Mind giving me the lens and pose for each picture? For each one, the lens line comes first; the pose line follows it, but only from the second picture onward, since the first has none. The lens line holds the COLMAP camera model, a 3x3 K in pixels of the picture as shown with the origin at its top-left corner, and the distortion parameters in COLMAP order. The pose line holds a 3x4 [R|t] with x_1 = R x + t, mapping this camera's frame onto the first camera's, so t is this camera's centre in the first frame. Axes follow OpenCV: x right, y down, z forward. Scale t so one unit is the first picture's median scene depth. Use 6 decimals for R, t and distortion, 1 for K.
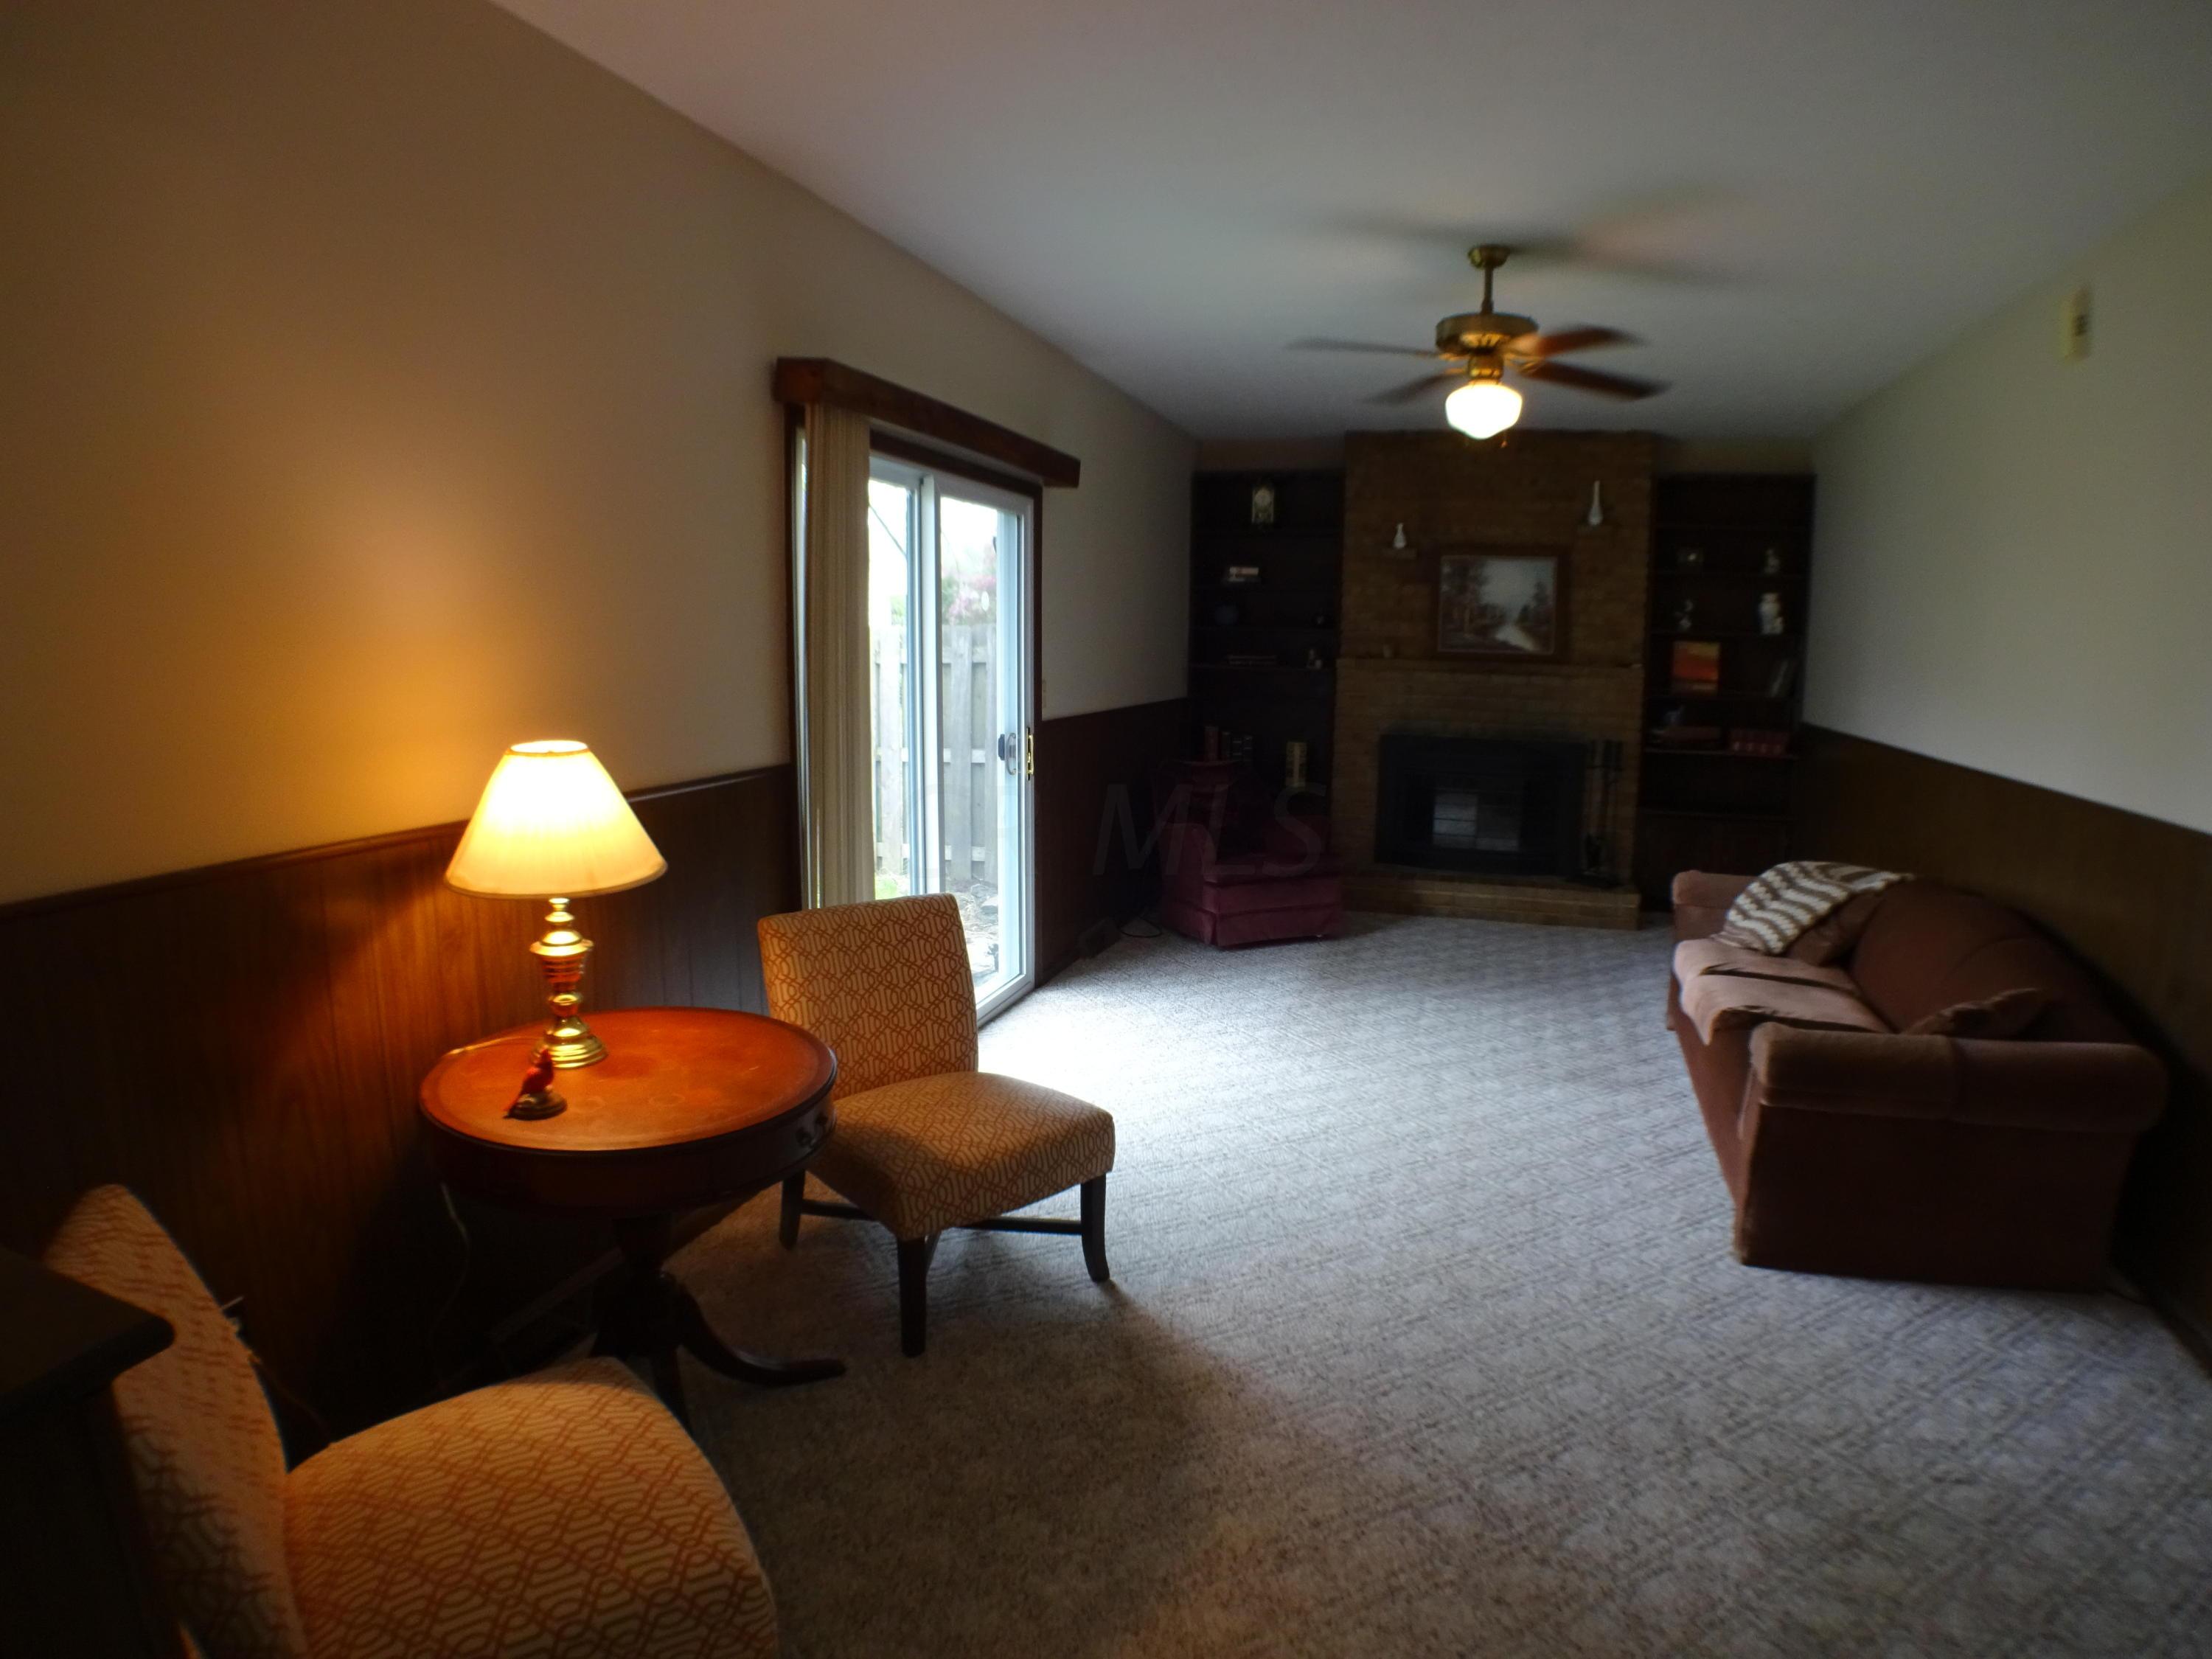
lens RADIAL K [[1269.9, 0, 1112.7], [0, 1269.9, 797.4], [0, 0, 1]] dist [-0.168595, 0.028123]
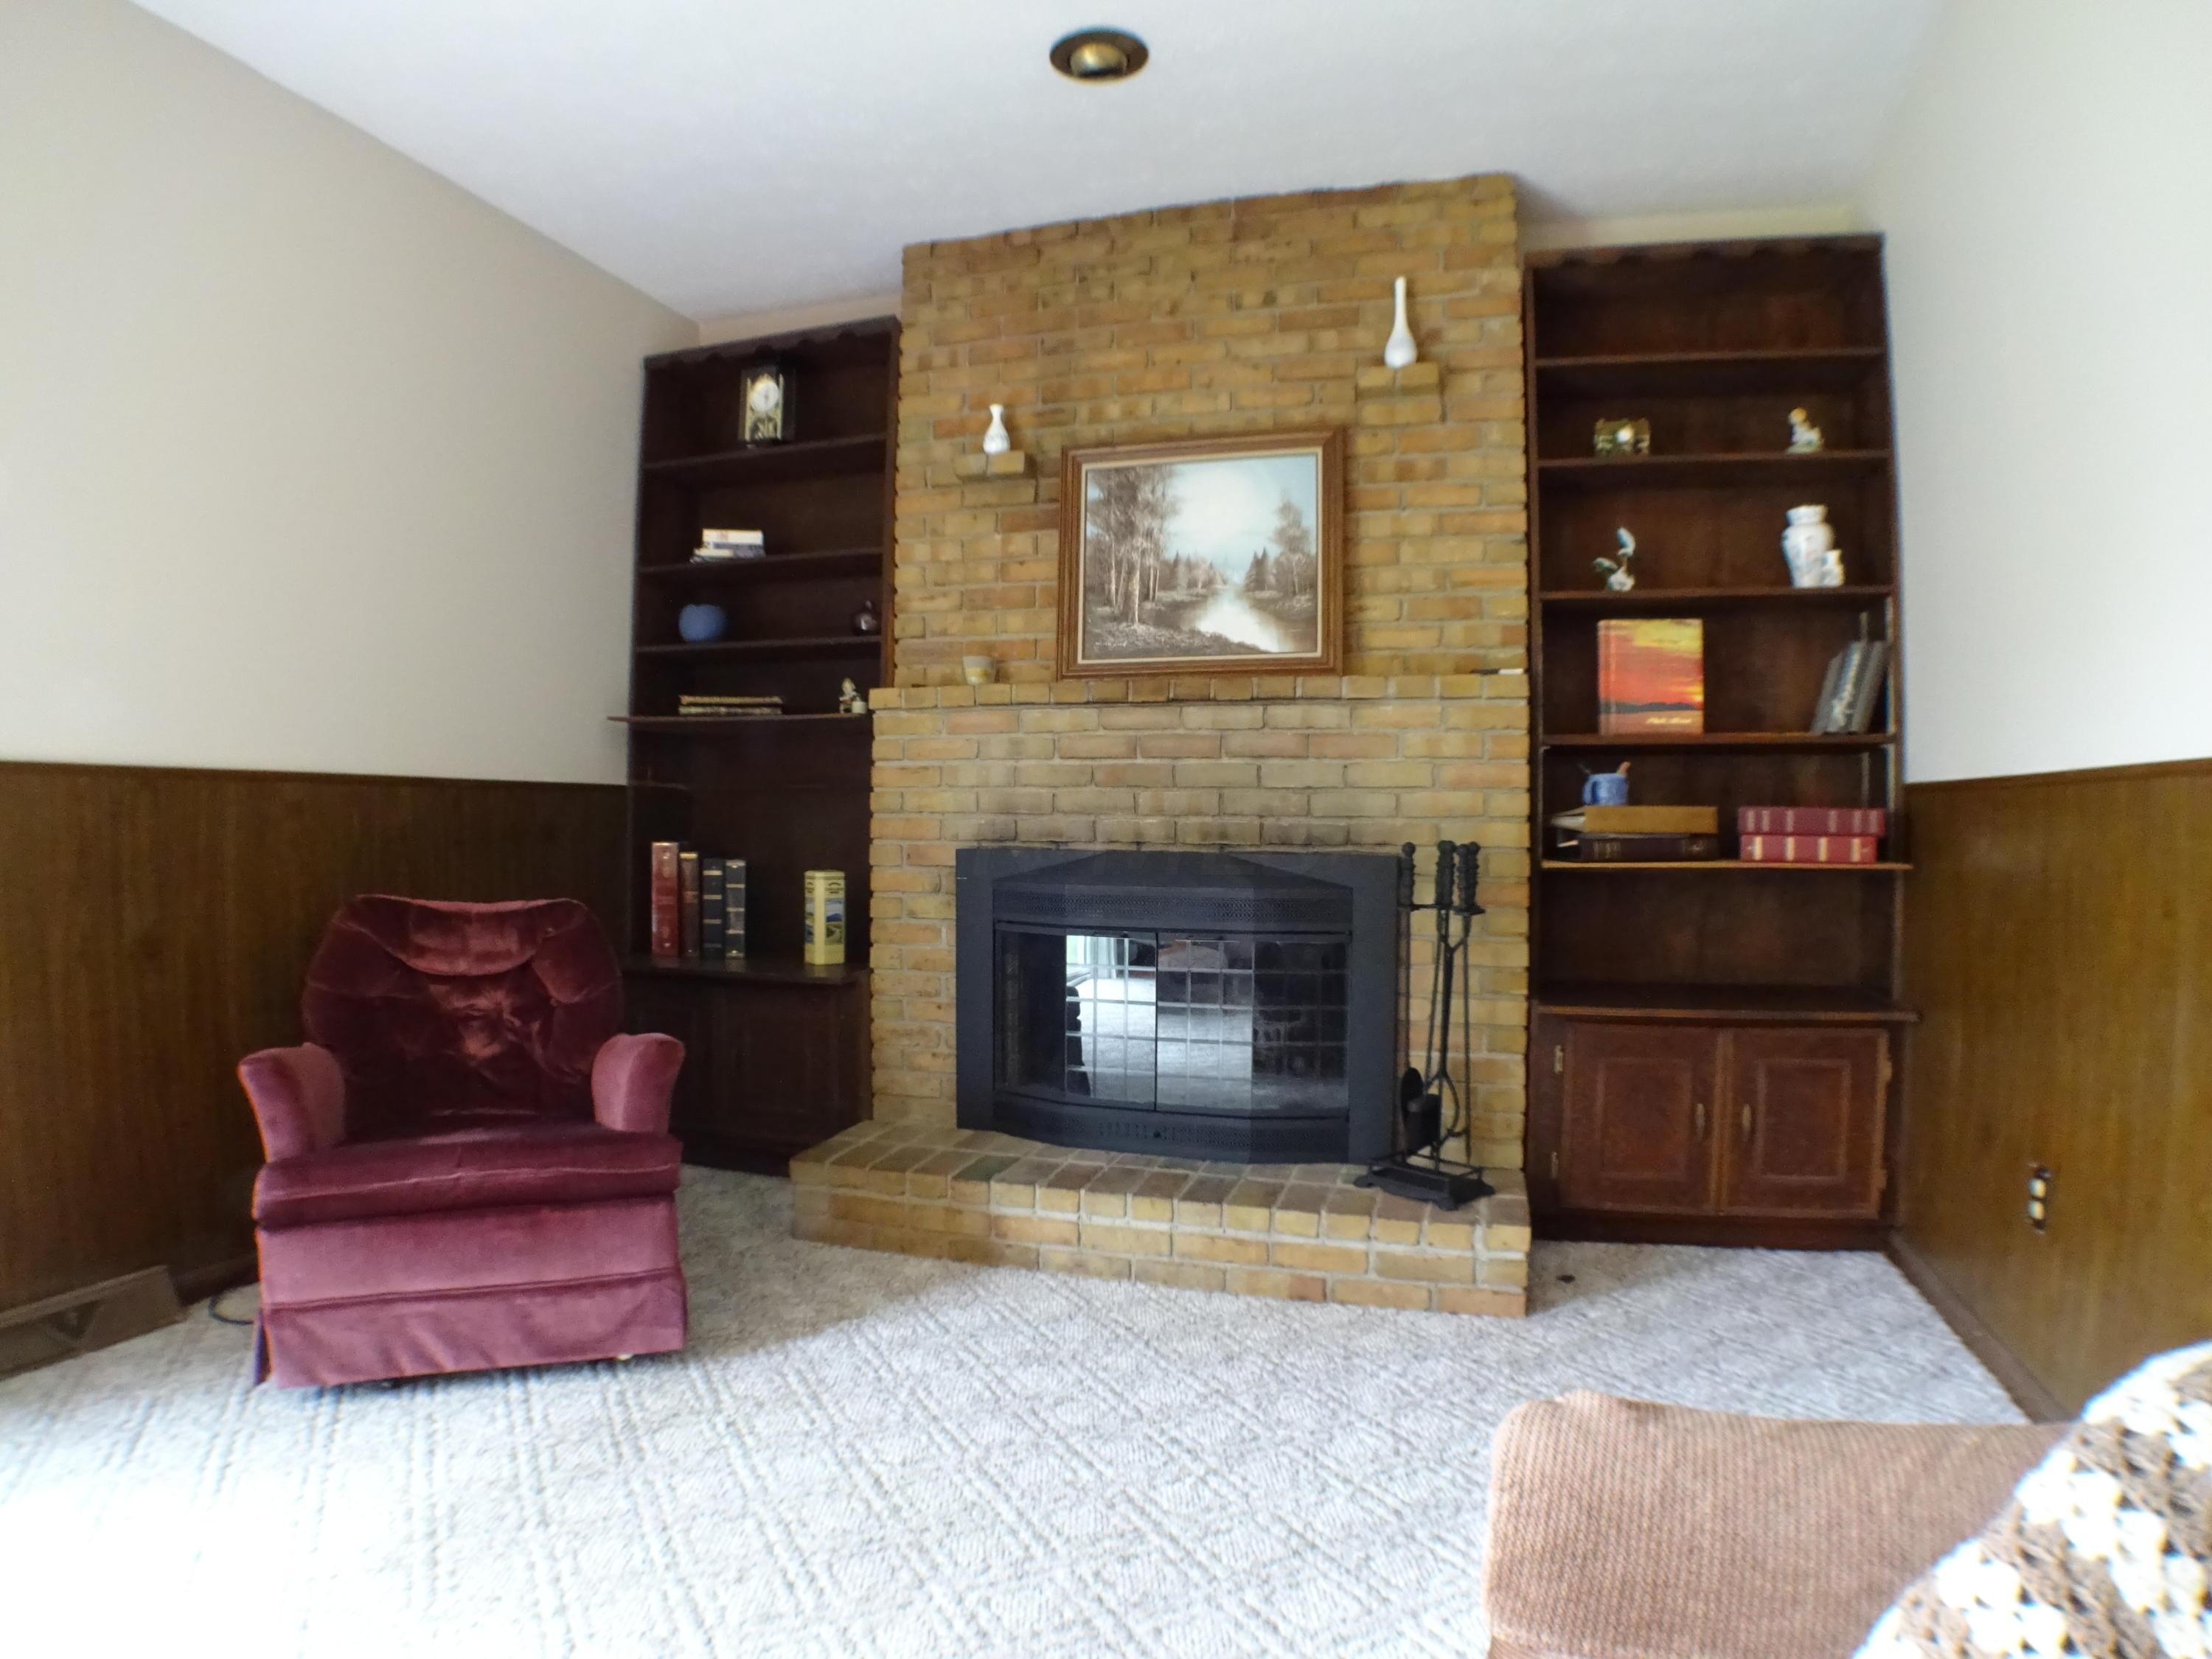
lens RADIAL K [[1269.9, 0, 1112.7], [0, 1269.9, 797.4], [0, 0, 1]] dist [-0.168595, 0.028123]
pose [[0.999912, -0.012712, -0.003796, 0.282229], [0.012071, 0.990477, -0.137145, -0.004491], [0.005504, 0.137087, 0.990544, 0.561983]]
